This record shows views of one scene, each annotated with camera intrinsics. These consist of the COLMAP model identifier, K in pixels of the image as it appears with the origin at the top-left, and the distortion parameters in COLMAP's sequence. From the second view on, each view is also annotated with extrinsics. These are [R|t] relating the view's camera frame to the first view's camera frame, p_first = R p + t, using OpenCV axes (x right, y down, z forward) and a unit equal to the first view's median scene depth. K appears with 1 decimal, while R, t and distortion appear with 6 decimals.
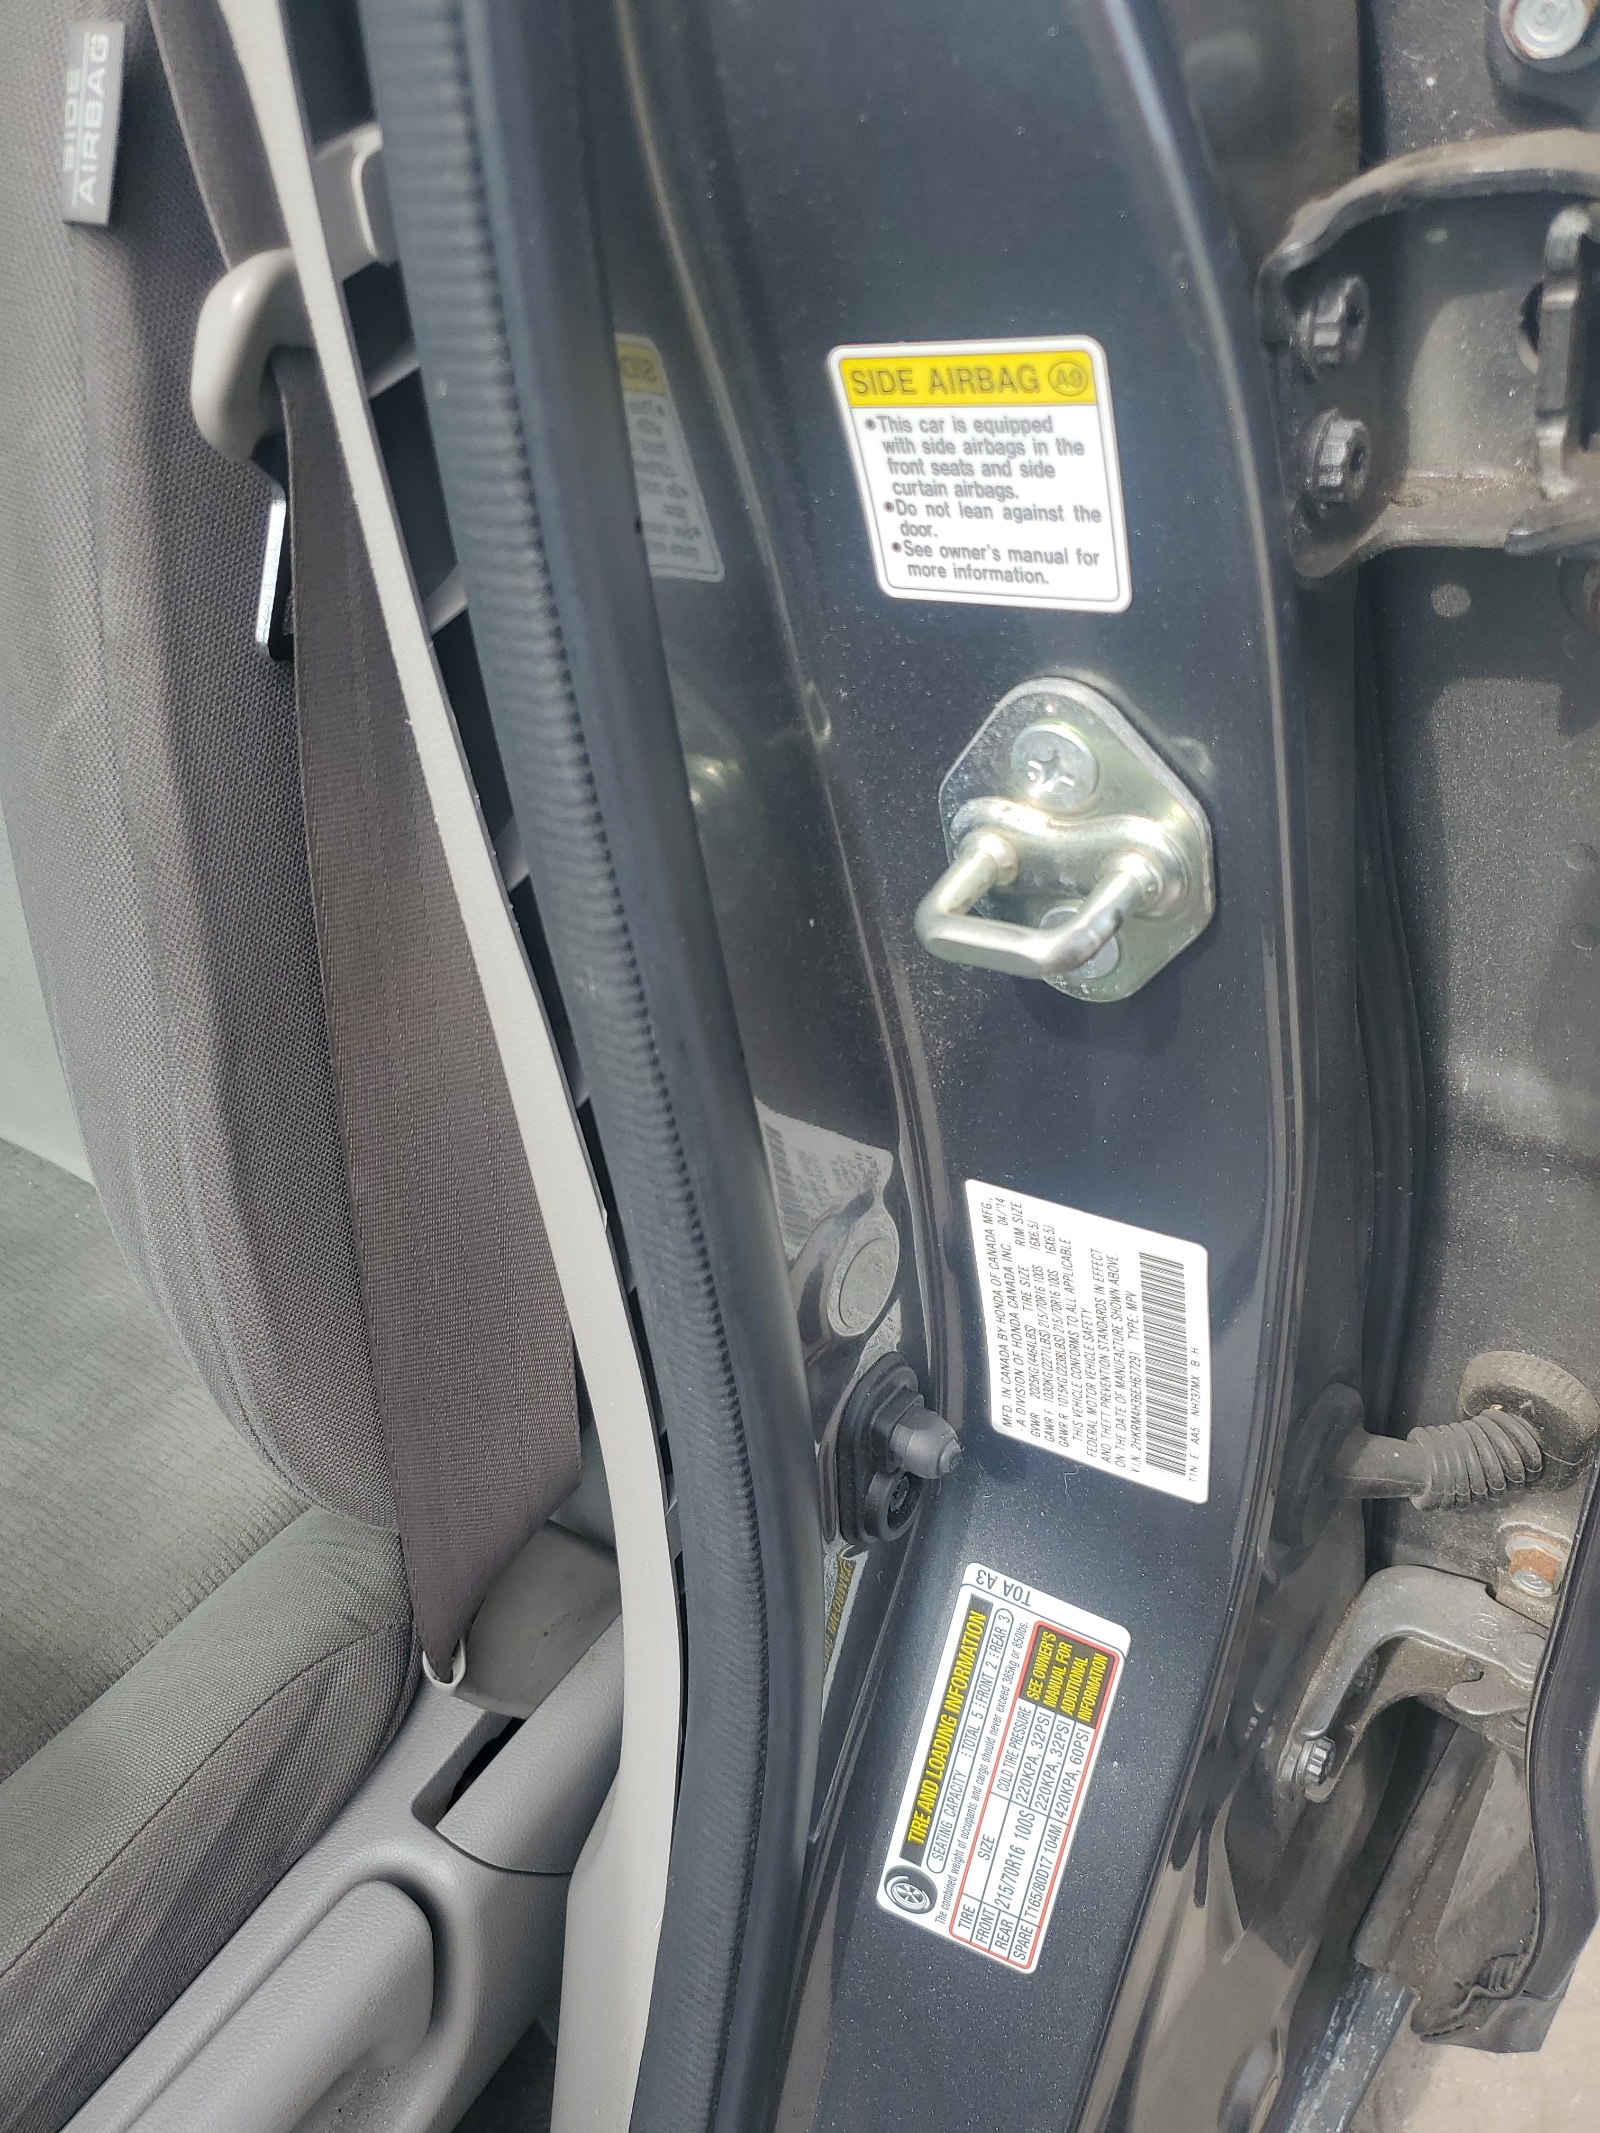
lens RADIAL K [[1725.1, 0, 800.0], [0, 1725.1, 1066.5], [0, 0, 1]] dist [-0.003511, -0.007057]
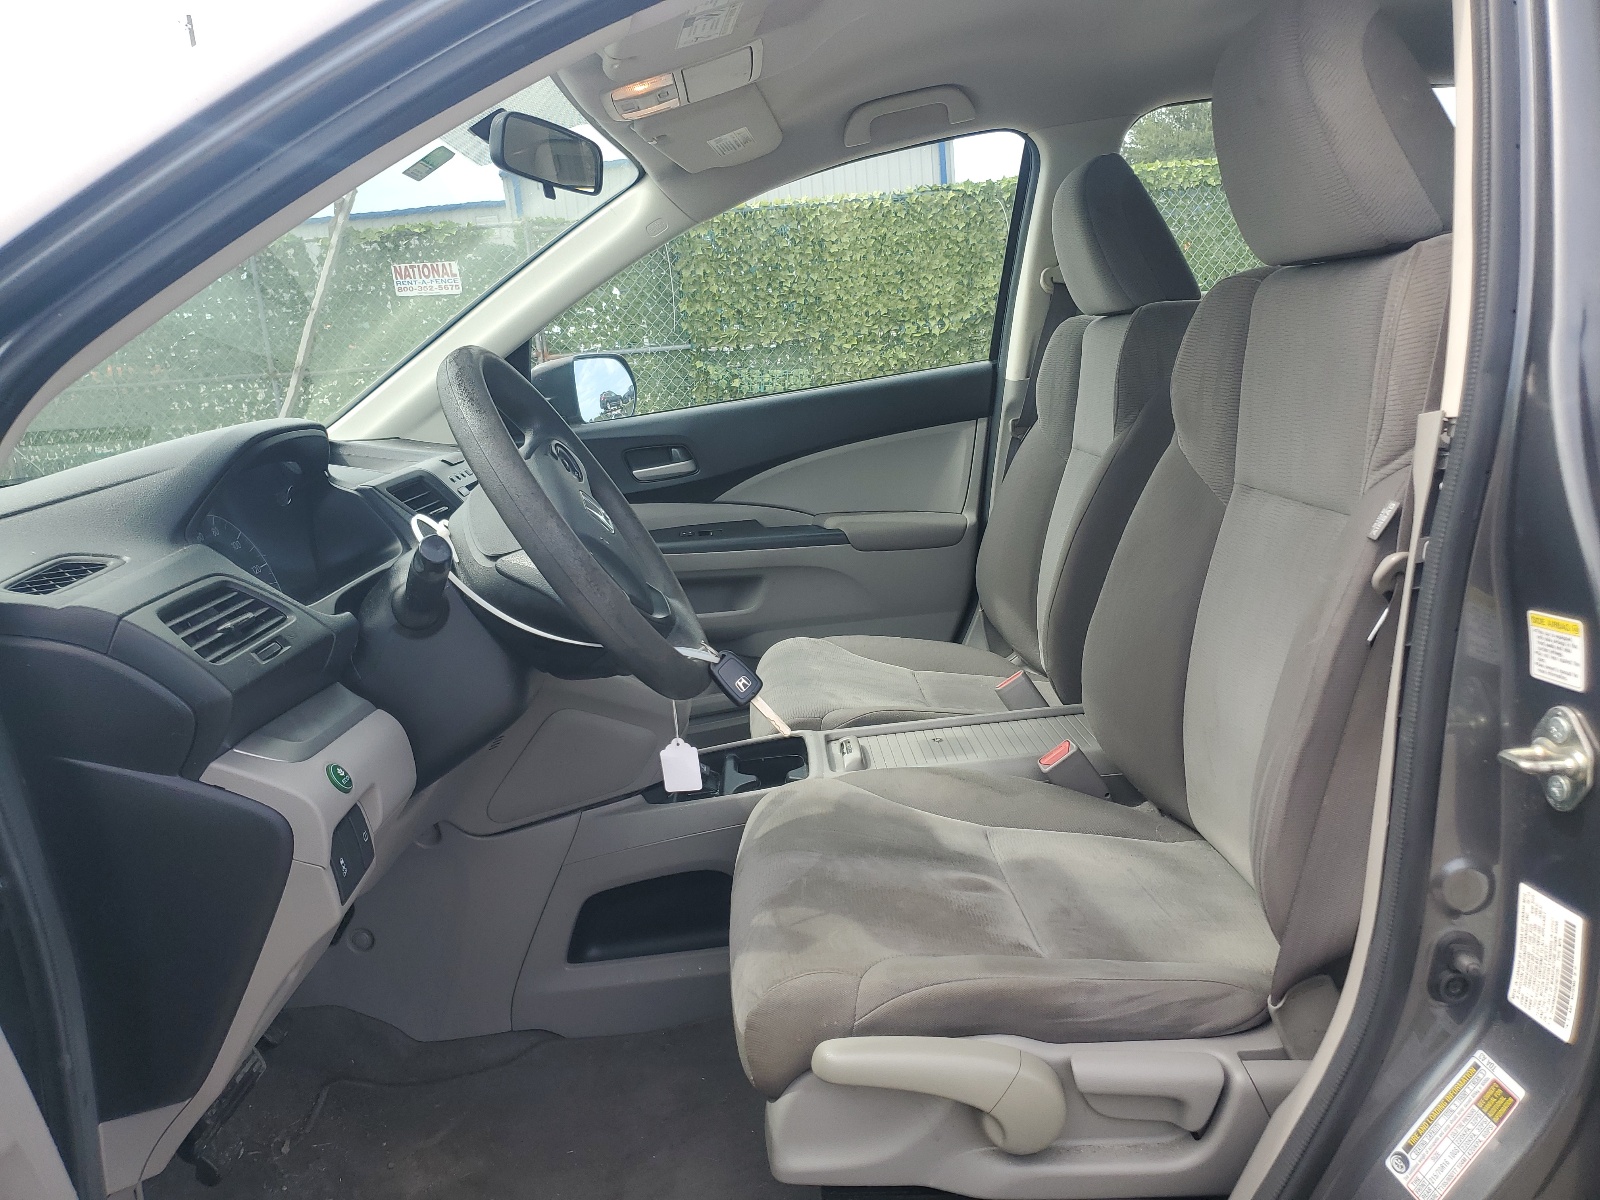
lens RADIAL K [[1231.1, 0, 800.0], [0, 1231.1, 600.0], [0, 0, 1]] dist [0.023964, 0.007274]
pose [[0.603642, 0.282186, -0.745645, 0.751461], [-0.535840, 0.836122, -0.117366, 0.535892], [0.590332, 0.470394, 0.655926, -1.259972]]
